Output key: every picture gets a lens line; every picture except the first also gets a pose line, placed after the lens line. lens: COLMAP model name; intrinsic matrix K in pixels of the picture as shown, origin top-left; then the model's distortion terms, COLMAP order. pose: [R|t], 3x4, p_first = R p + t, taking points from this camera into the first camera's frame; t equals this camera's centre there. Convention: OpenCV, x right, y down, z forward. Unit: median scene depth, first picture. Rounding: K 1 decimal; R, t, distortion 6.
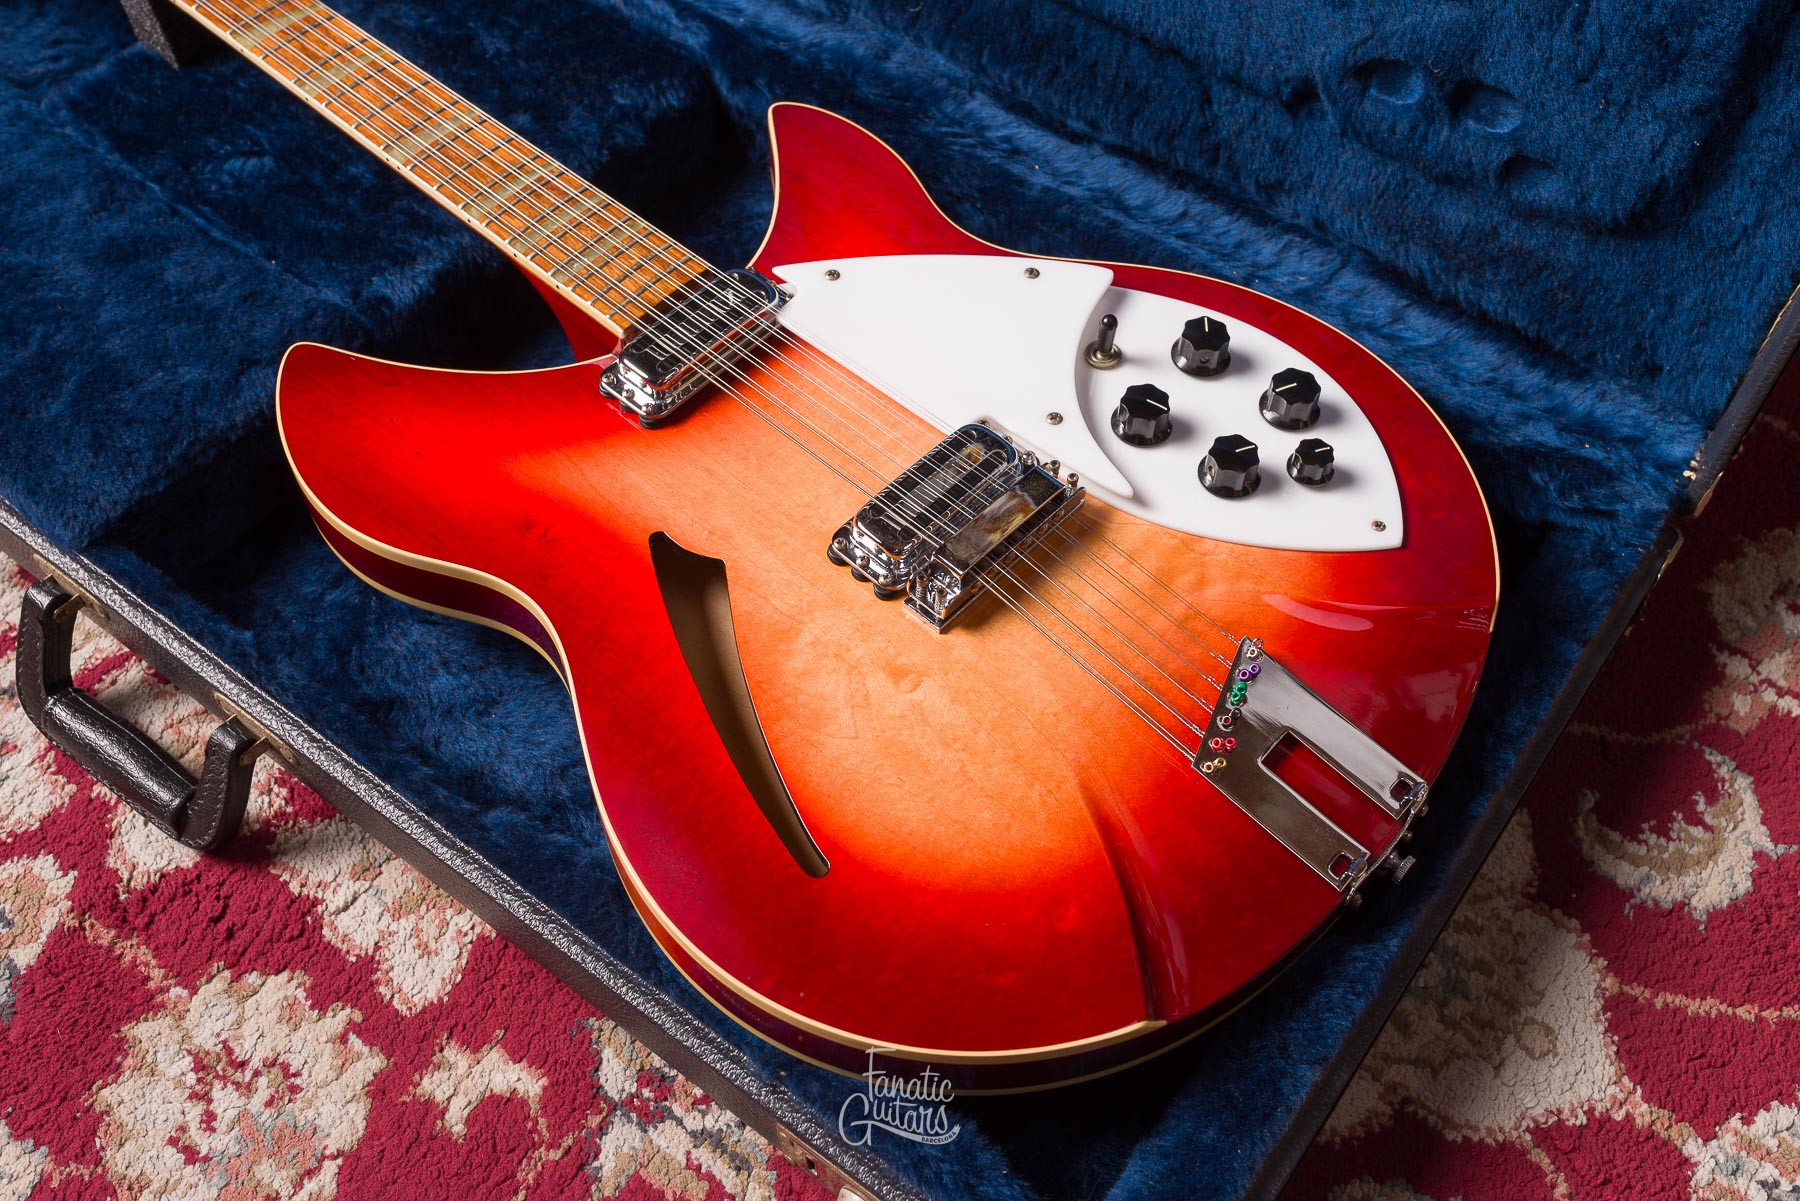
lens RADIAL K [[1735.2, 0, 902.8], [0, 1735.2, 600.9], [0, 0, 1]] dist [0.000880, -0.004218]
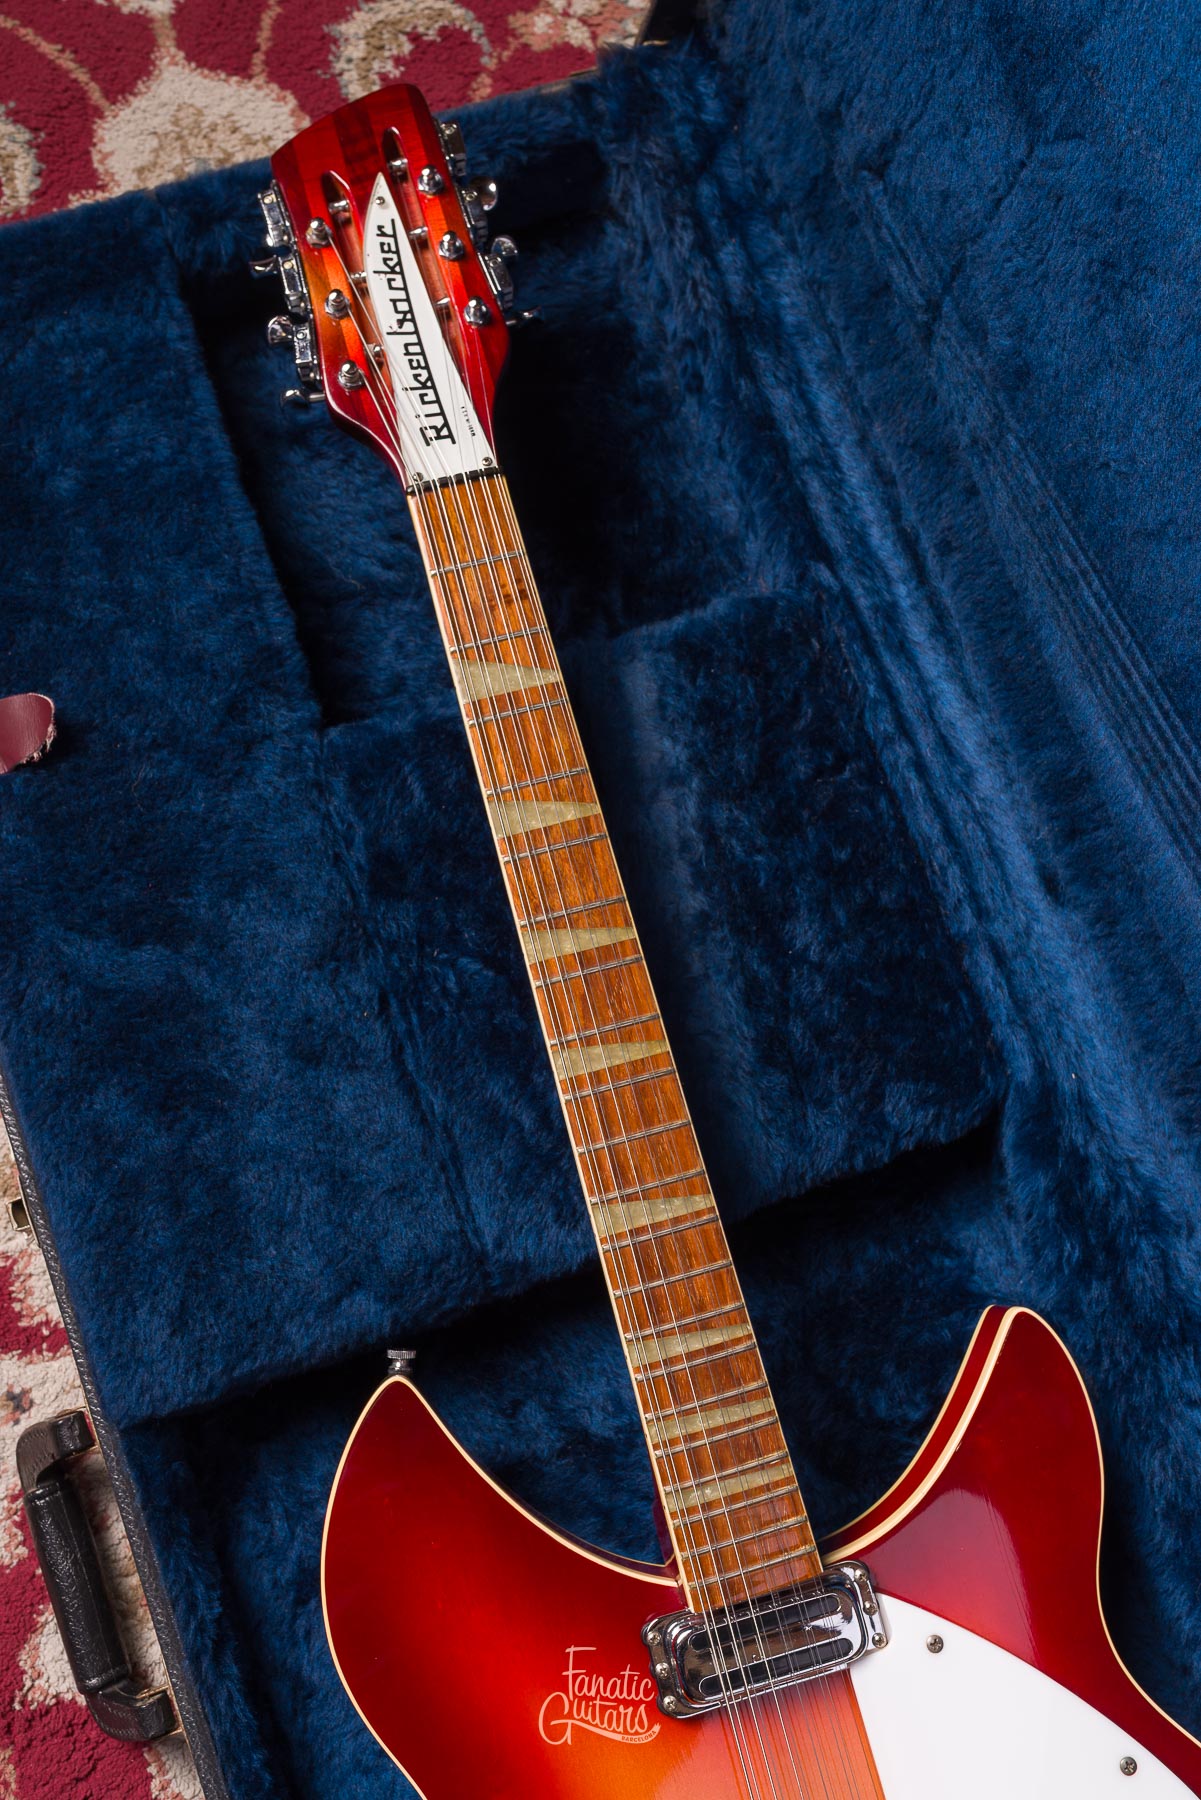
lens RADIAL K [[1735.2, 0, 603.2], [0, 1735.2, 895.9], [0, 0, 1]] dist [0.000880, -0.004218]
pose [[0.833510, 0.549583, -0.056737, -0.358608], [-0.489676, 0.782382, 0.384832, -0.781328], [0.255887, -0.292979, 0.921241, 0.262826]]
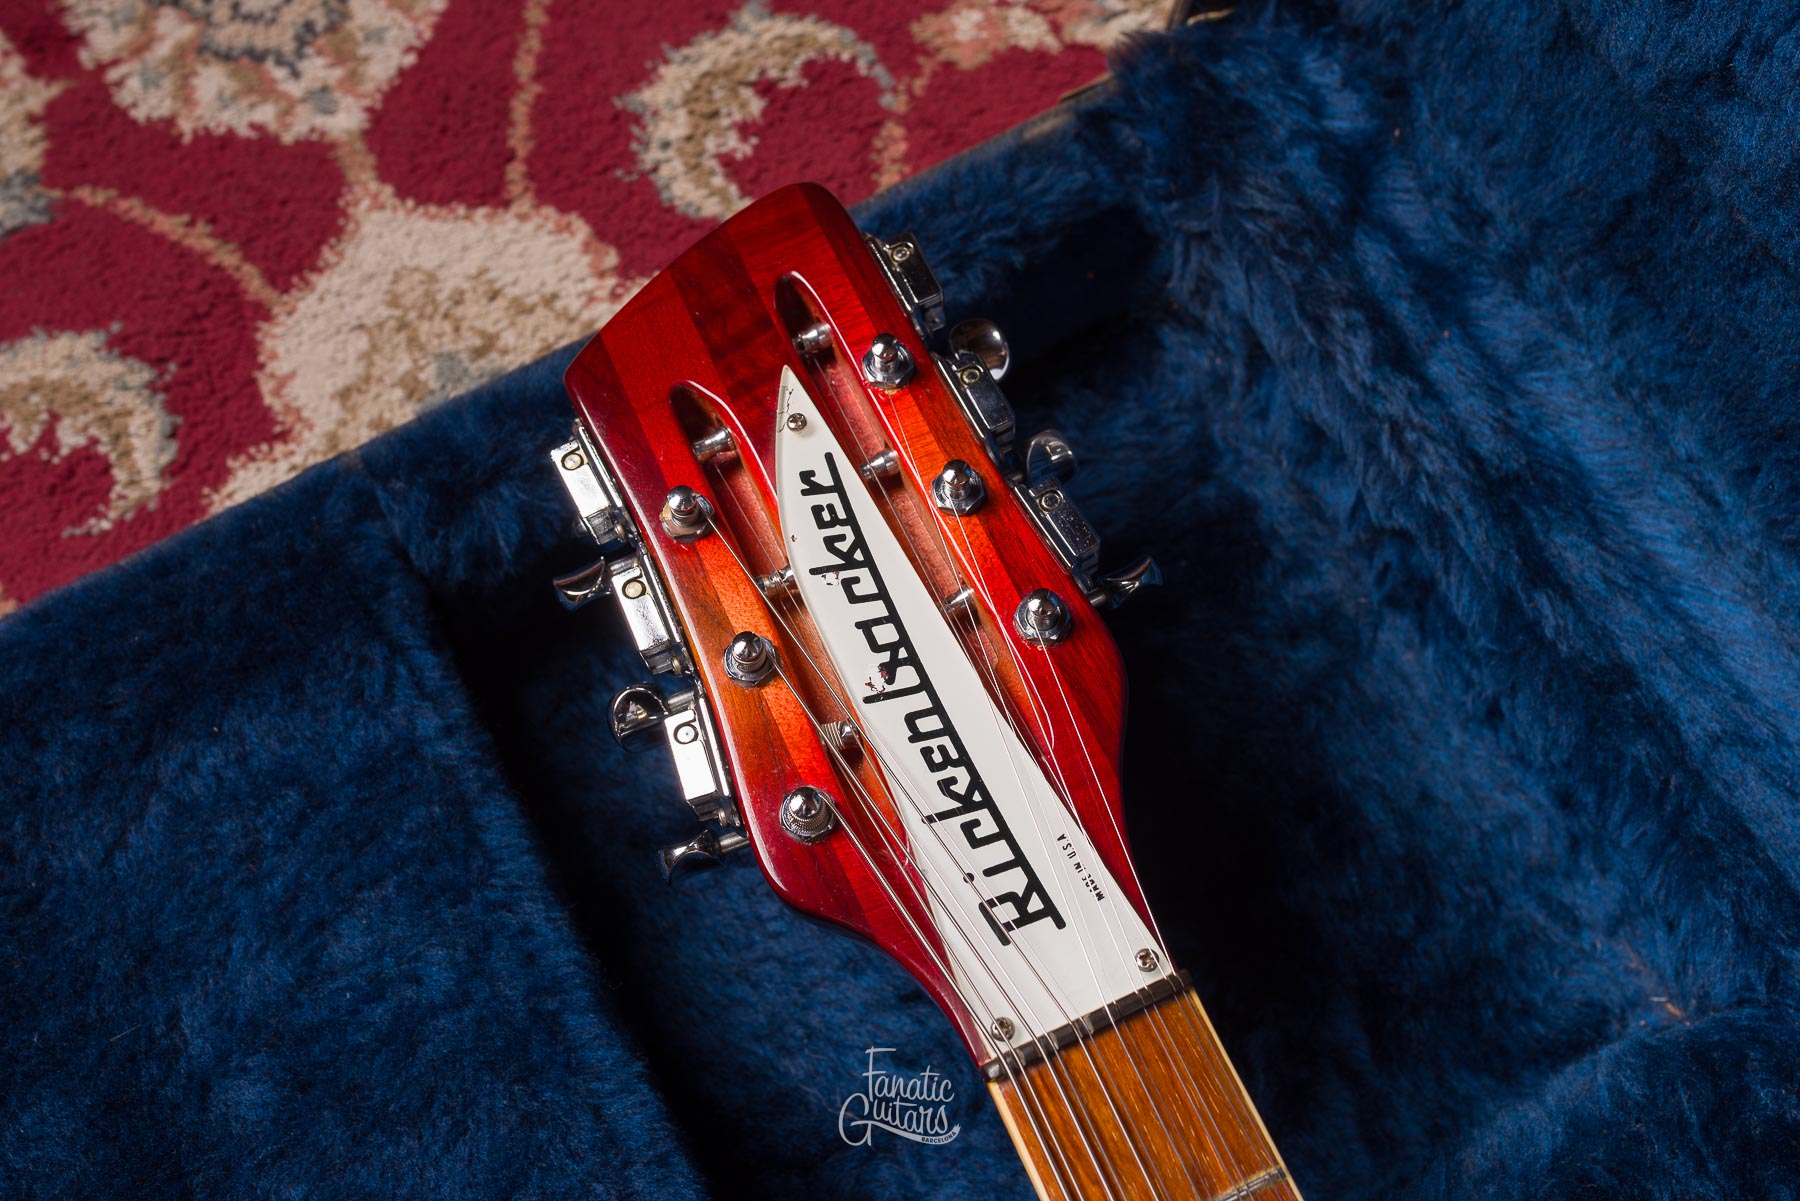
lens RADIAL K [[1780.6, 0, 901.5], [0, 1780.6, 600.6], [0, 0, 1]] dist [0.004869, -0.005442]
pose [[0.913530, 0.372550, -0.163309, -0.630919], [-0.319677, 0.905792, 0.278113, -0.748415], [0.251535, -0.201858, 0.946564, 0.823908]]
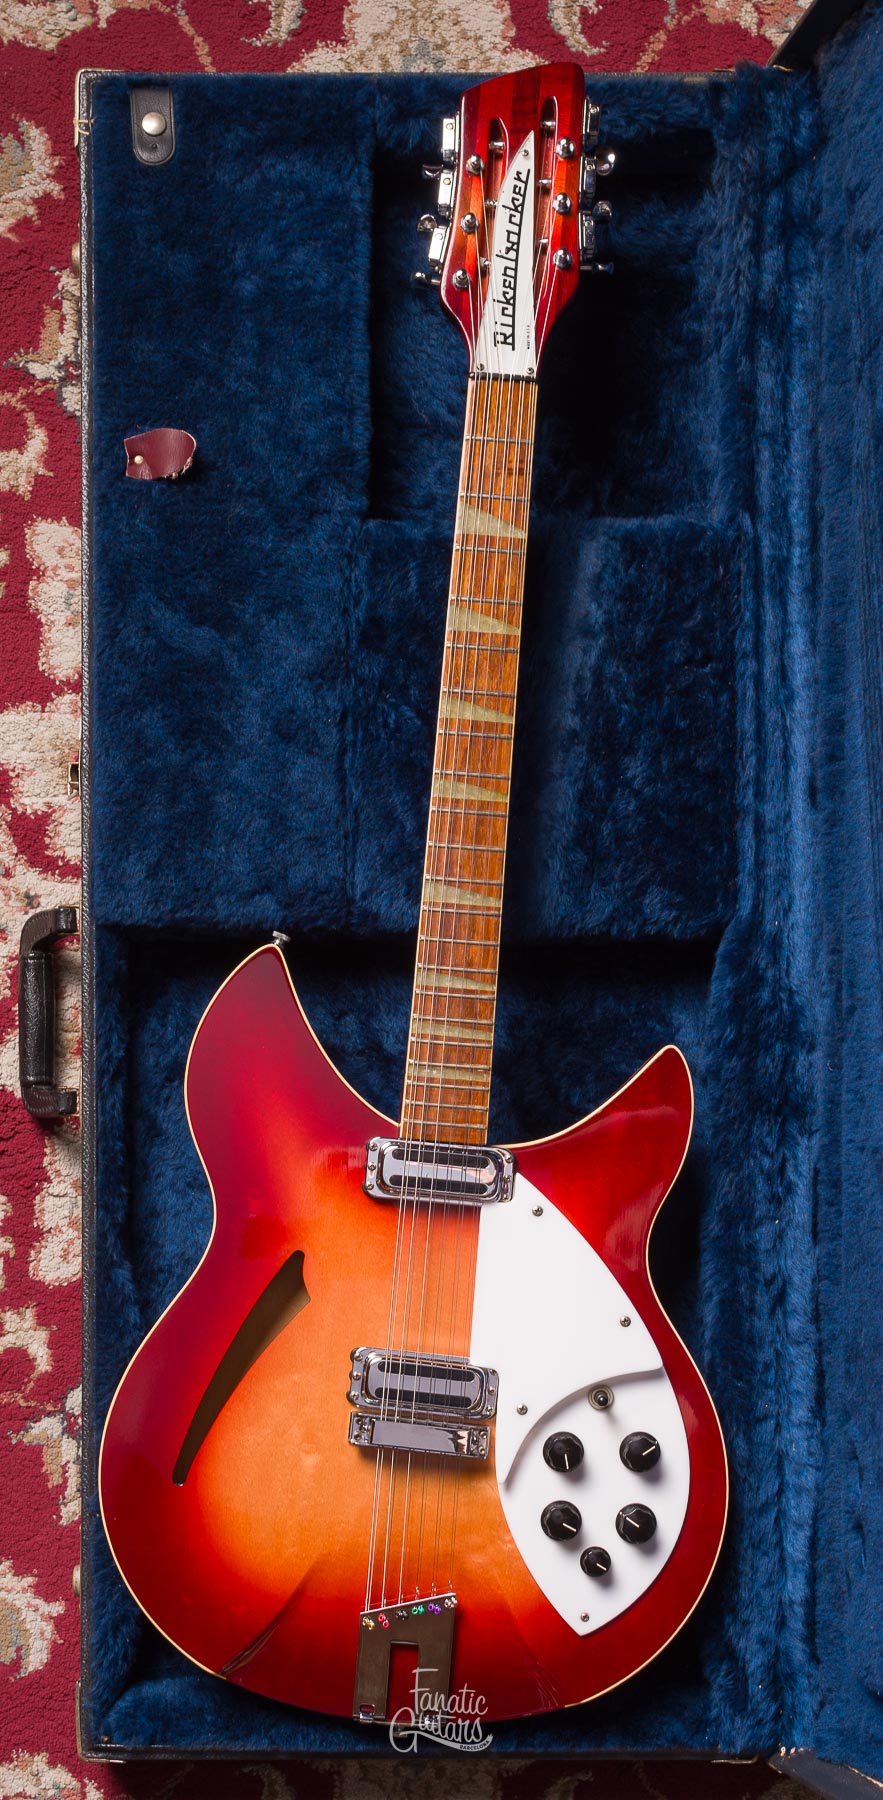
lens RADIAL K [[2340.6, 0, 372.9], [0, 2340.6, 1267.7], [0, 0, 1]] dist [-0.013379, 0.019747]
pose [[0.597485, 0.801880, 0.000656, -0.089347], [-0.651873, 0.485238, 0.582757, -1.247840], [0.466983, -0.348616, 0.812646, -0.661163]]
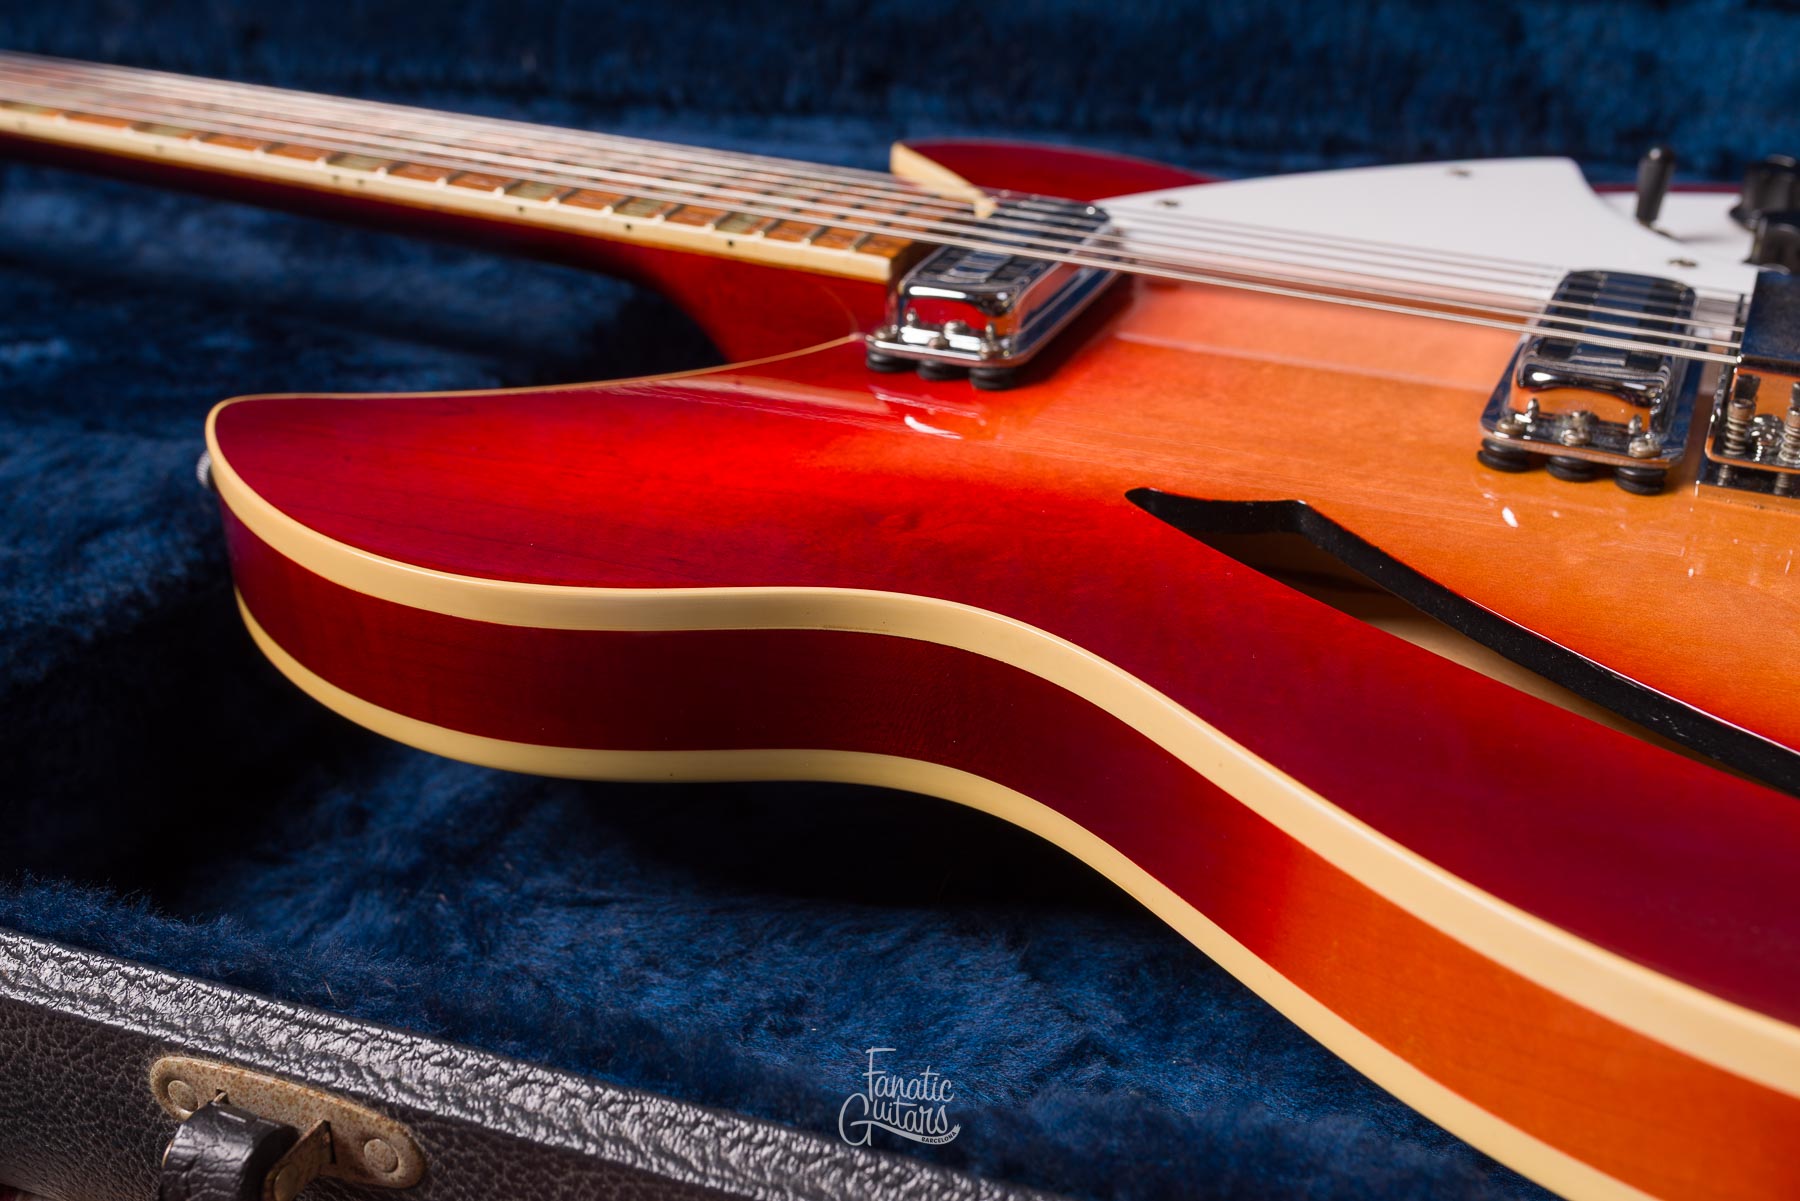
lens RADIAL K [[1808.7, 0, 899.0], [0, 1808.7, 599.8], [0, 0, 1]] dist [0.003174, 0.000504]
pose [[0.954762, -0.158224, 0.251784, -0.316653], [0.253908, 0.874490, -0.413277, 0.166175], [-0.154792, 0.458511, 0.875104, 0.566419]]
